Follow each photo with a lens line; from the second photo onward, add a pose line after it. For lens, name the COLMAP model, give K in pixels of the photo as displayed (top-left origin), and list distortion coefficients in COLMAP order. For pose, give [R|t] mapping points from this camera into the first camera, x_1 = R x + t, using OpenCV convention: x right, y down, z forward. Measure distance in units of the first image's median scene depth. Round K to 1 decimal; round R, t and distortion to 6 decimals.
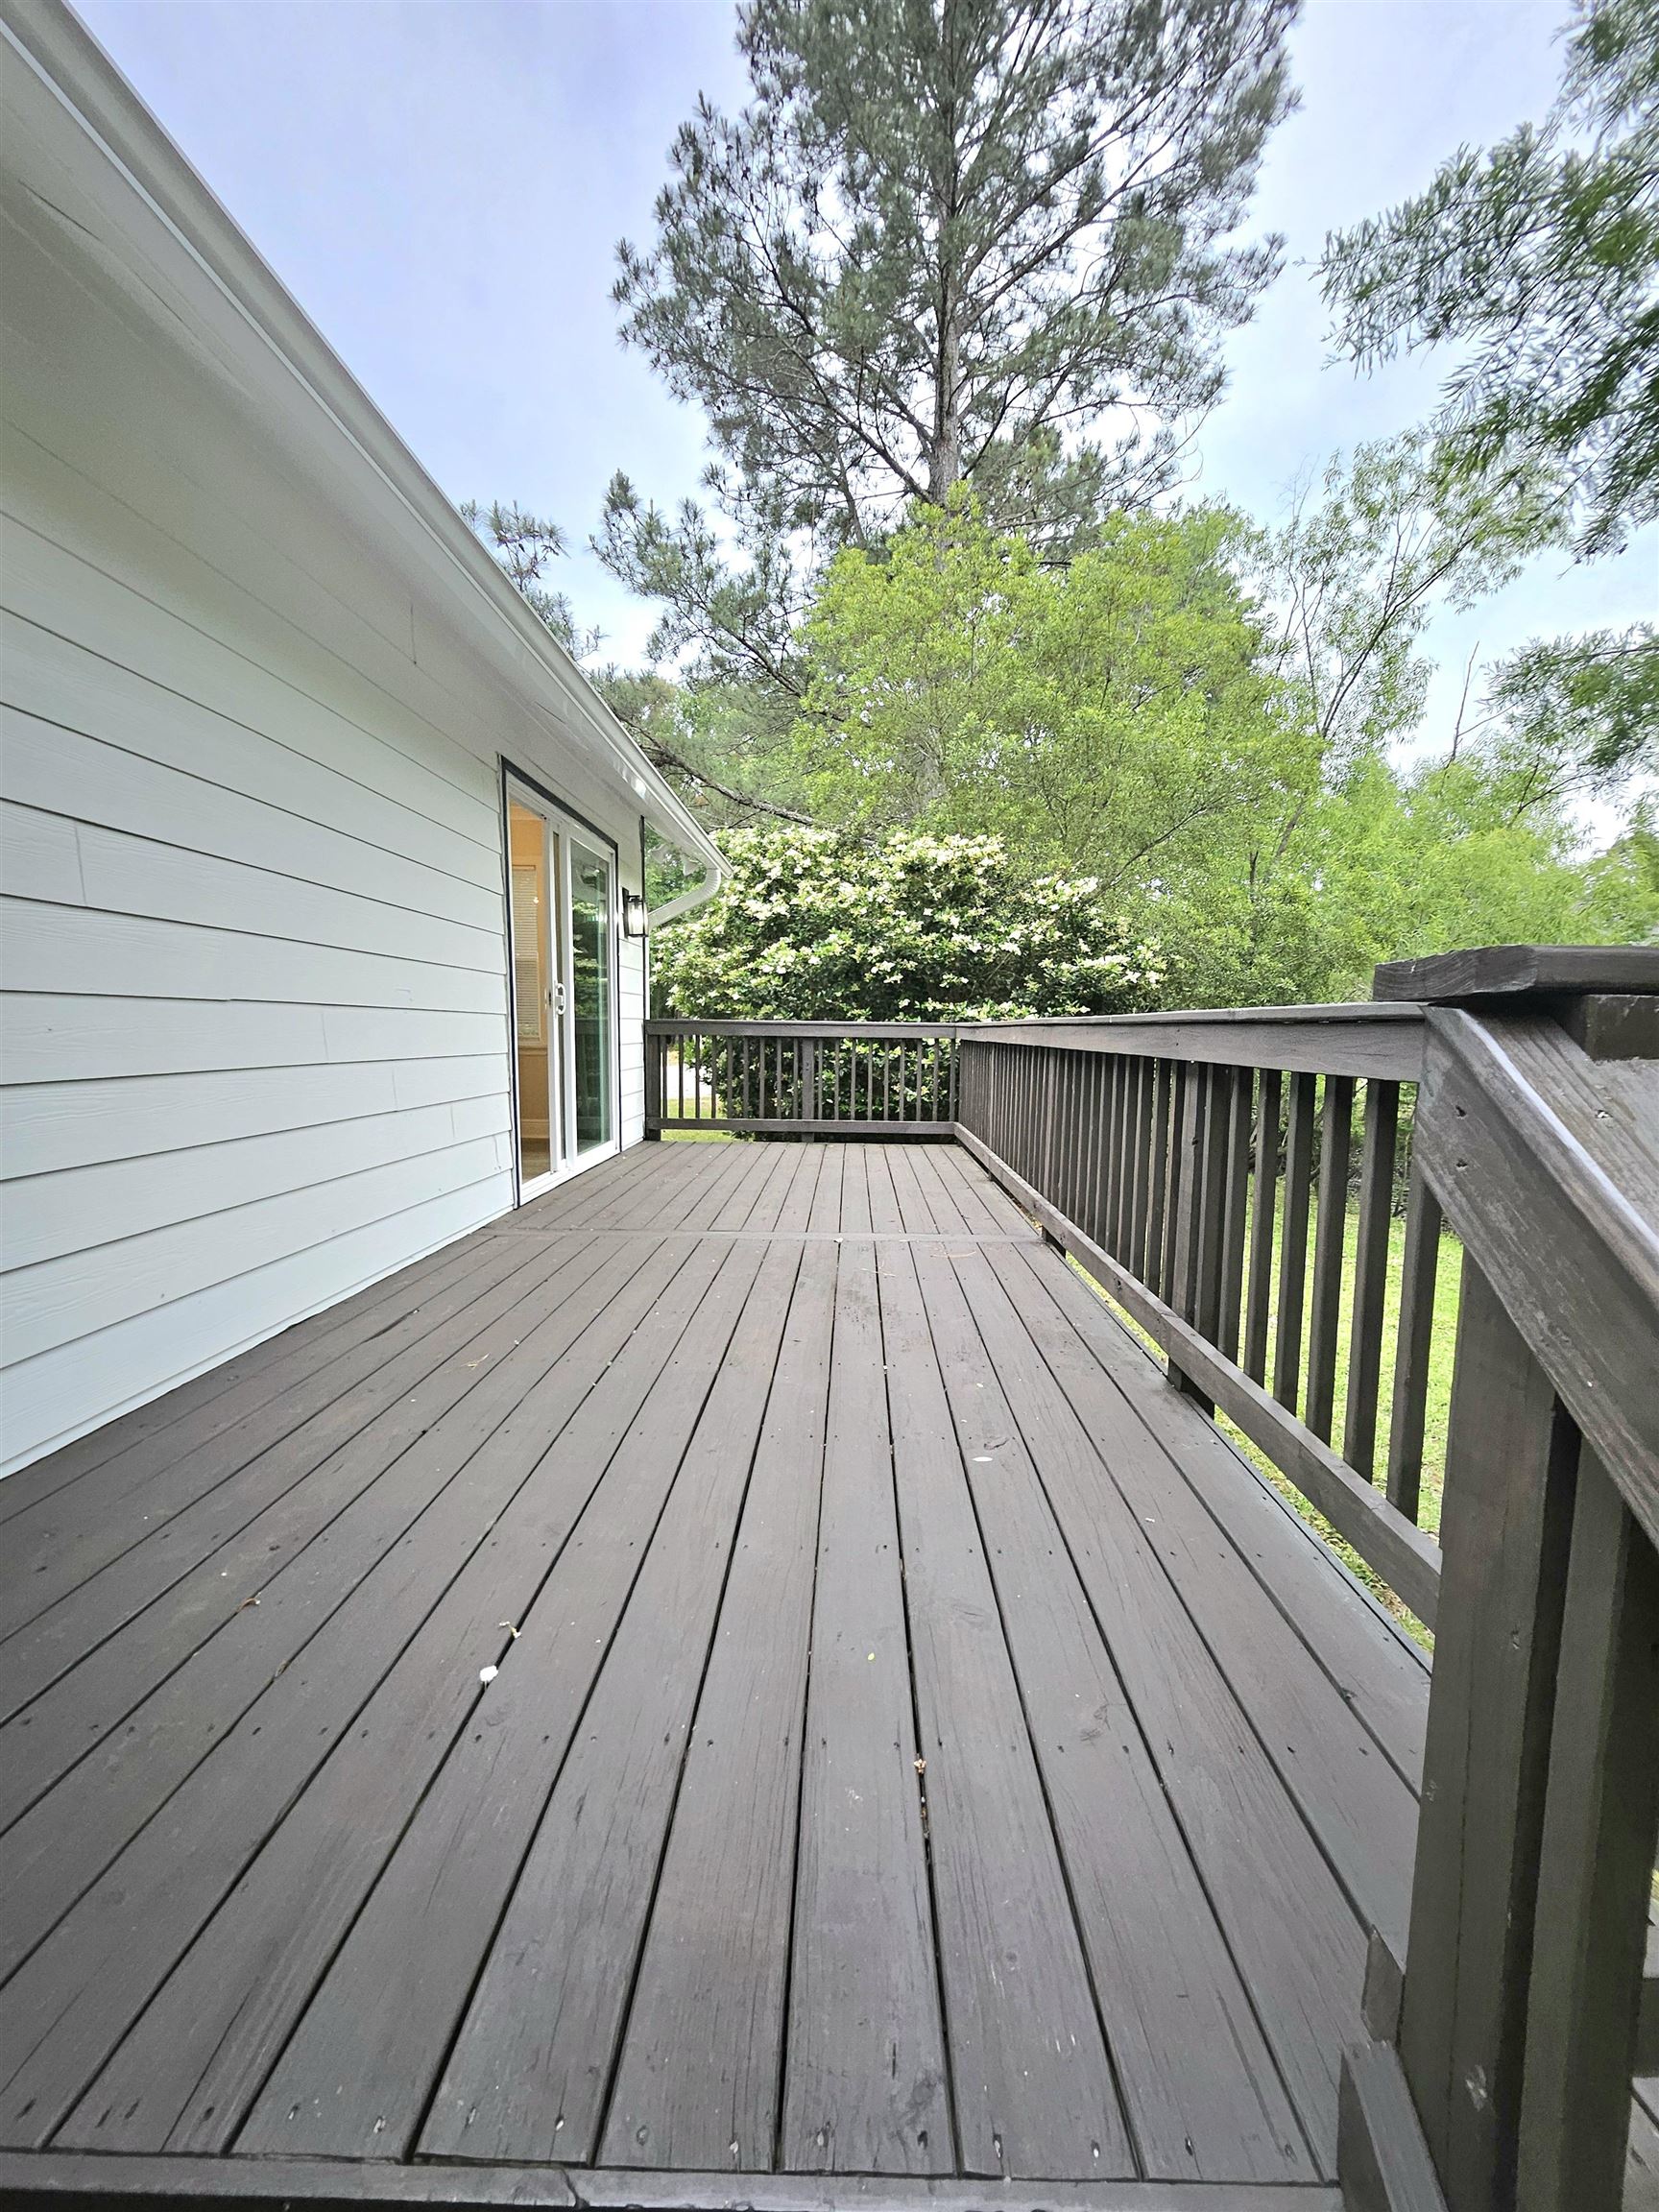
lens RADIAL K [[874.6, 0, 835.7], [0, 874.6, 1115.9], [0, 0, 1]] dist [-0.005860, 0.001307]
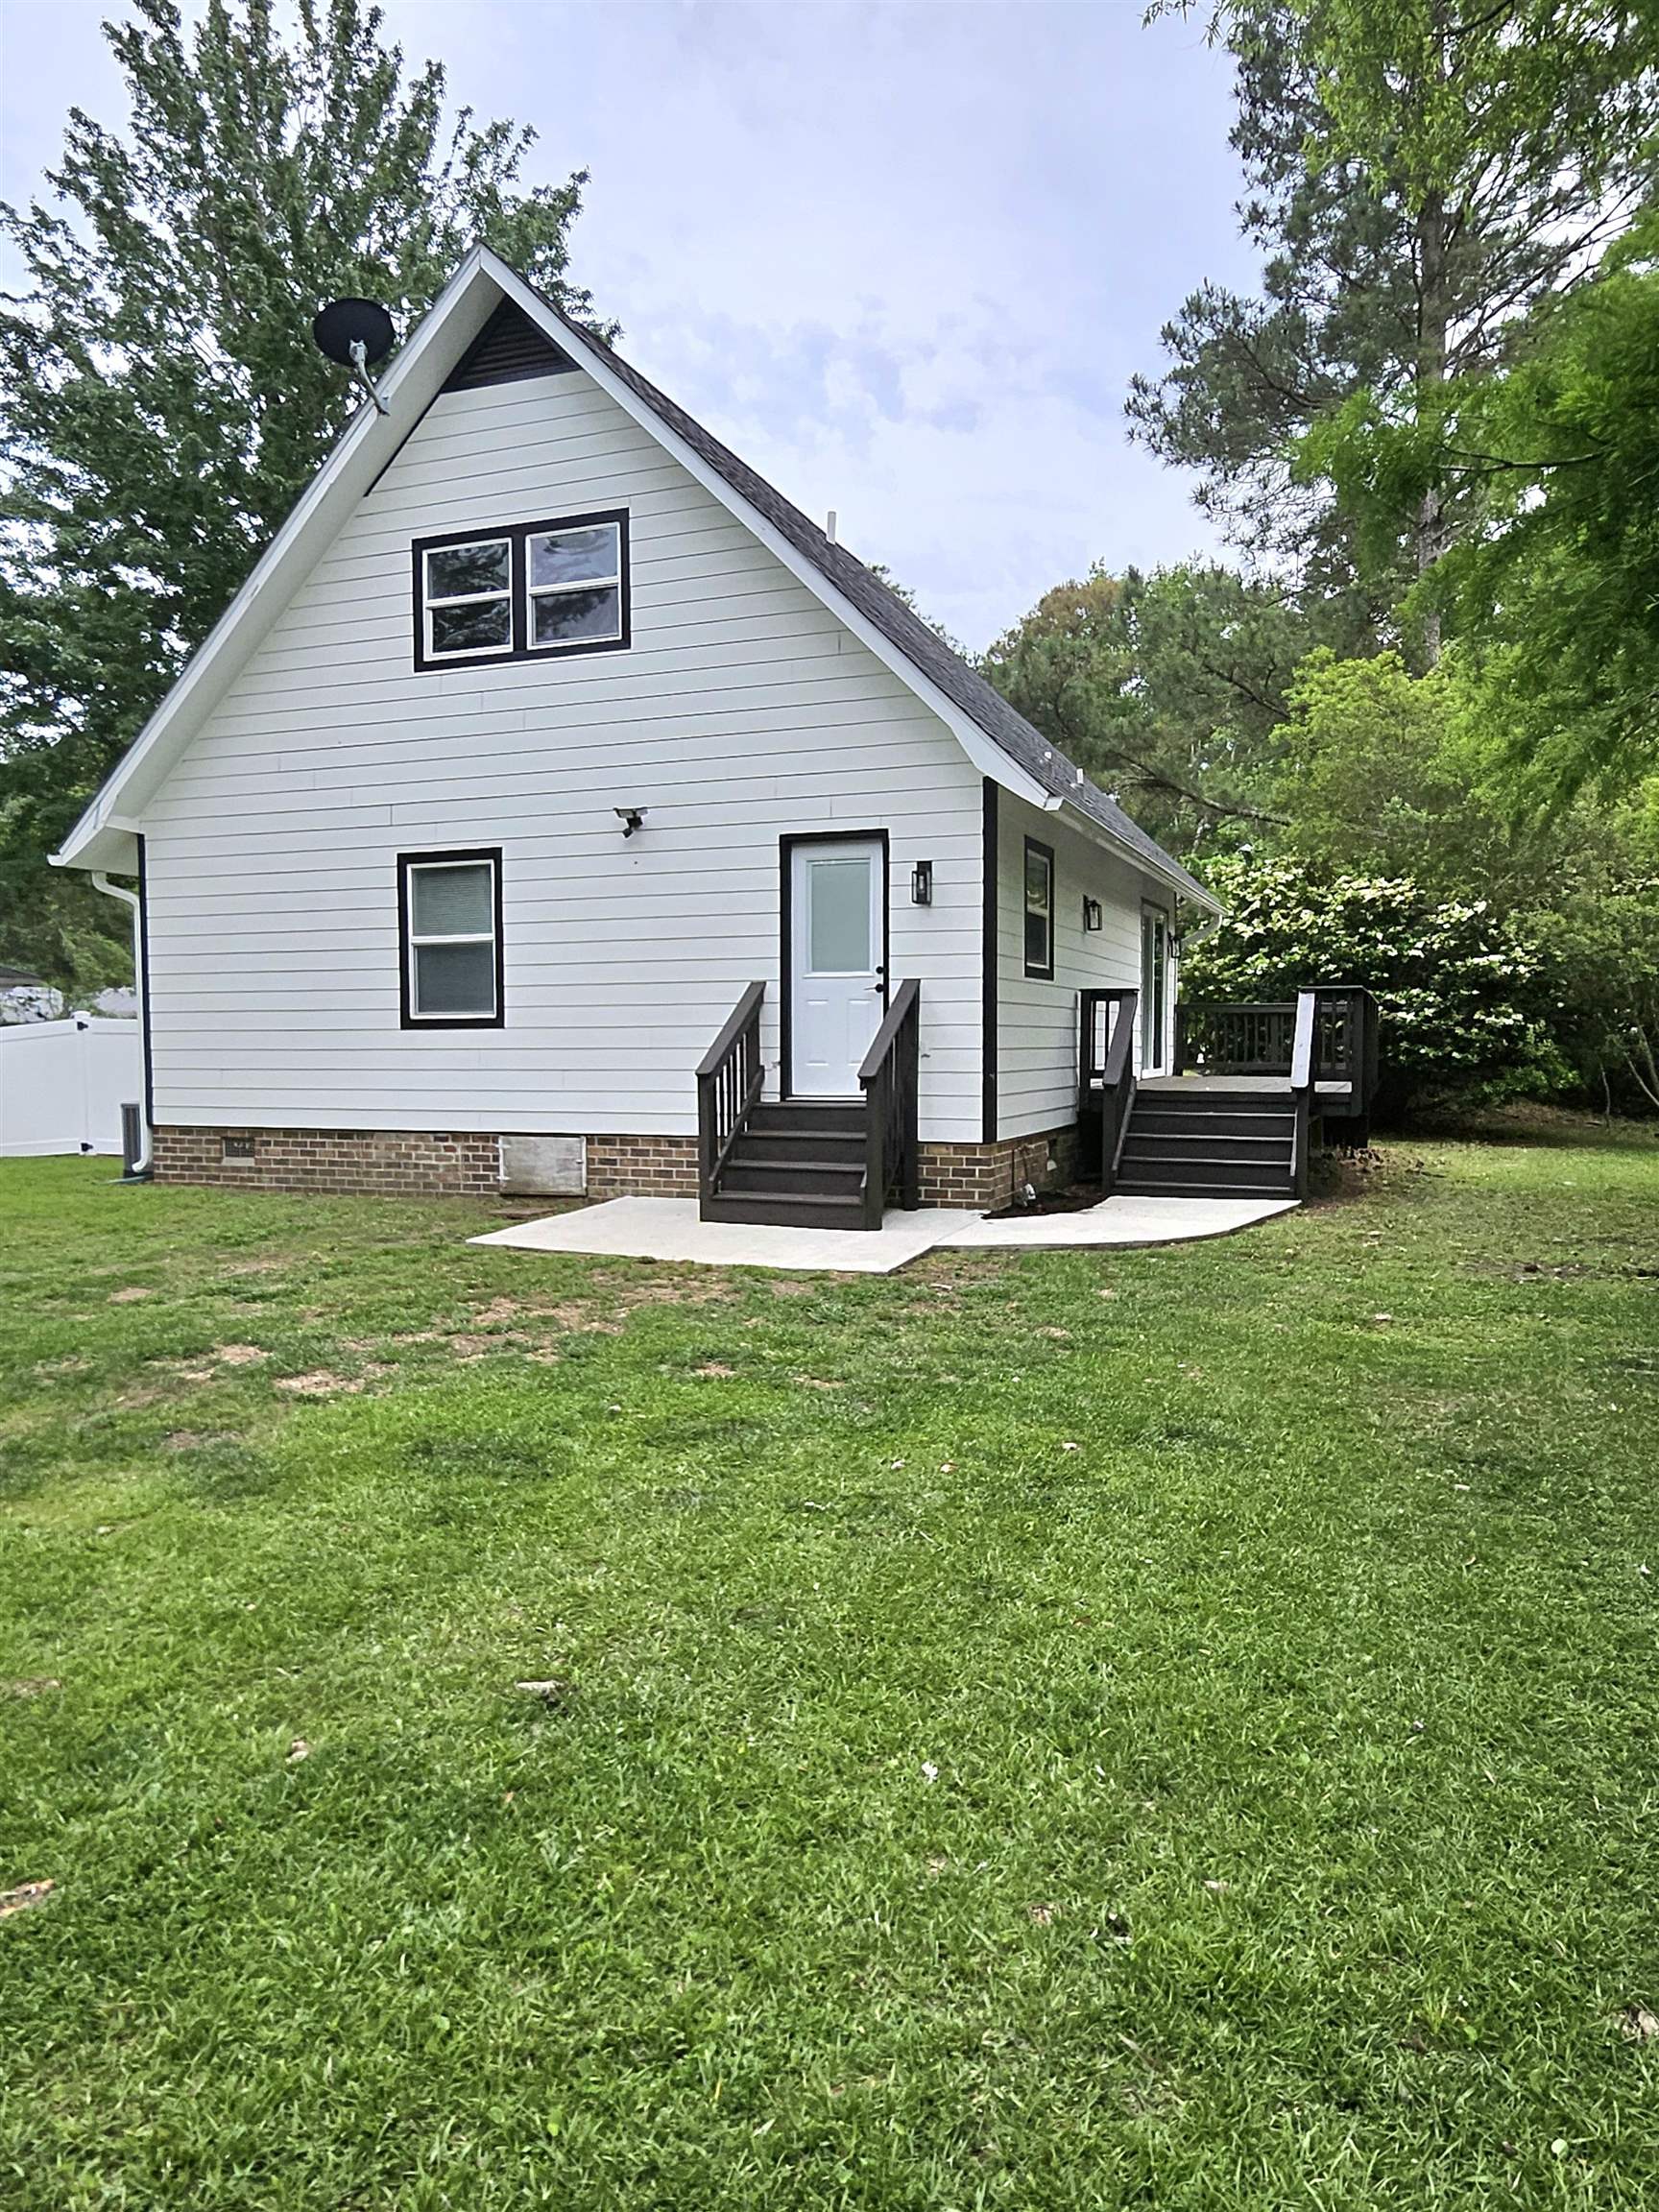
lens RADIAL K [[1494.8, 0, 823.1], [0, 1494.8, 1106.2], [0, 0, 1]] dist [0.007985, 0.001123]
pose [[0.938014, 0.004036, -0.346575, 0.115247], [-0.024409, 0.998219, -0.054438, 0.203746], [0.345738, 0.059523, 0.936441, -1.508266]]
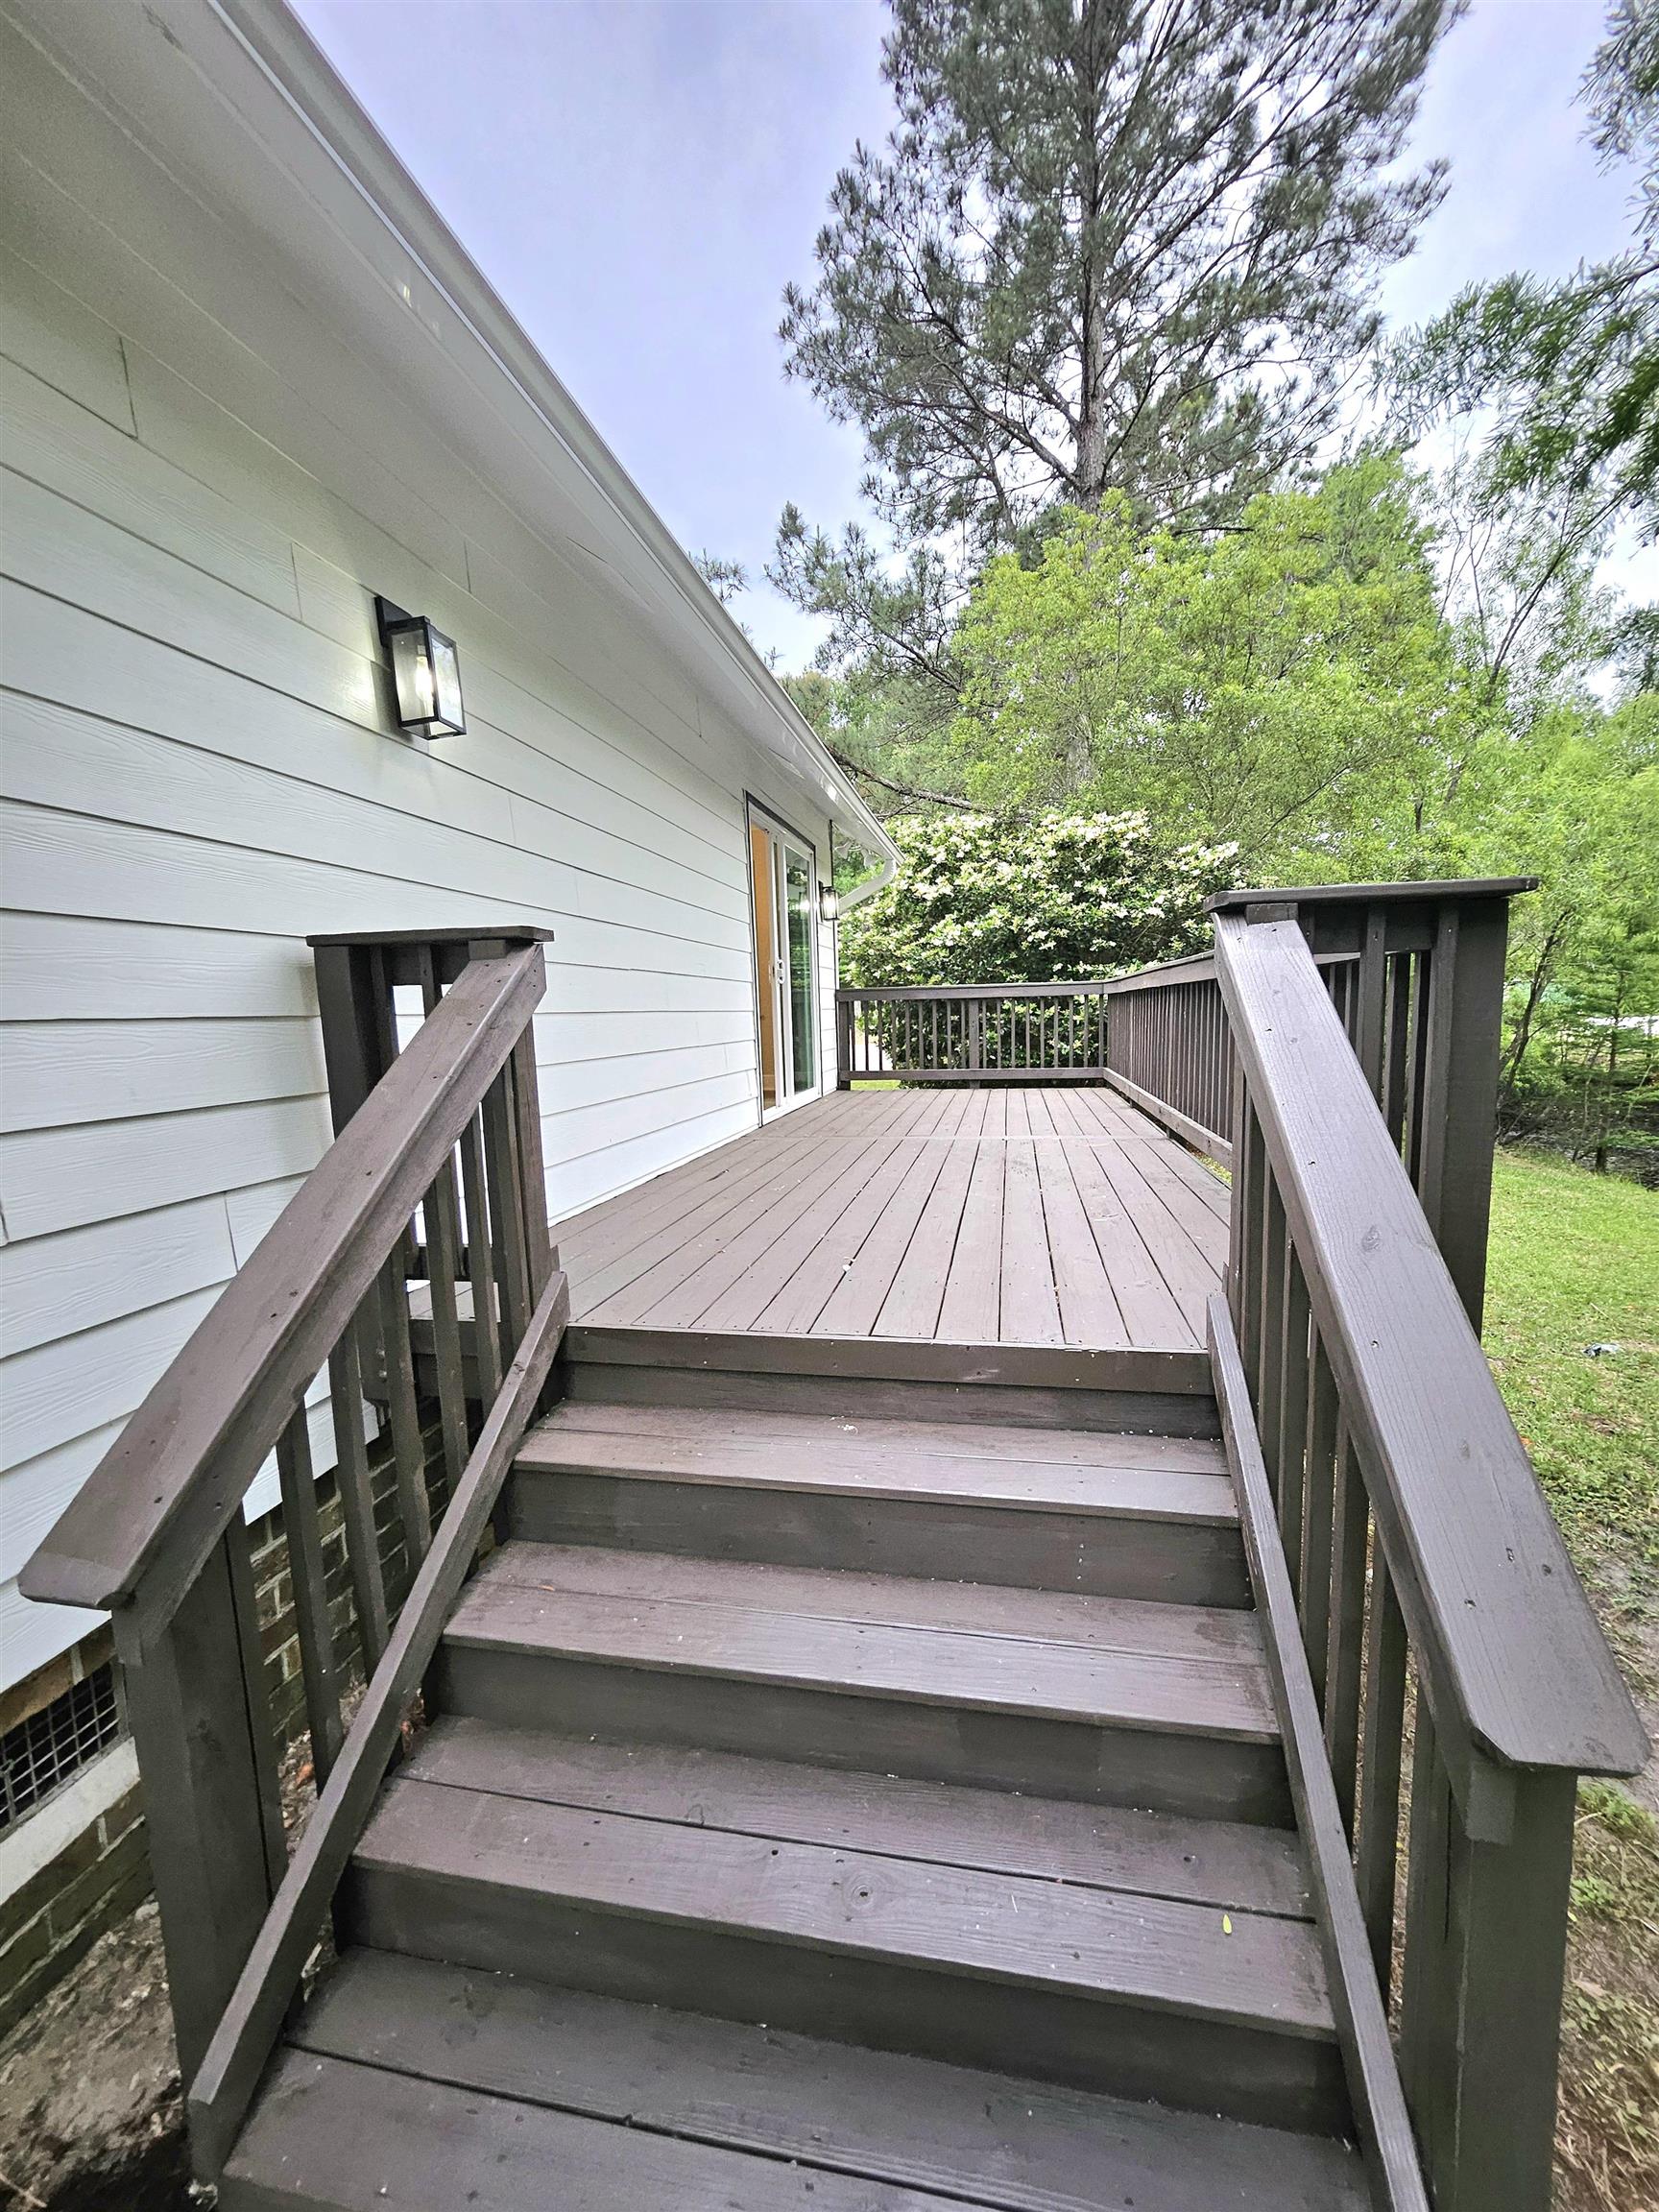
lens RADIAL K [[874.6, 0, 836.6], [0, 874.6, 1127.3], [0, 0, 1]] dist [-0.005860, 0.001307]
pose [[0.984101, -0.016508, -0.176842, -0.005828], [0.022286, 0.999279, 0.030734, 0.033235], [0.176207, -0.034187, 0.983759, -0.150109]]
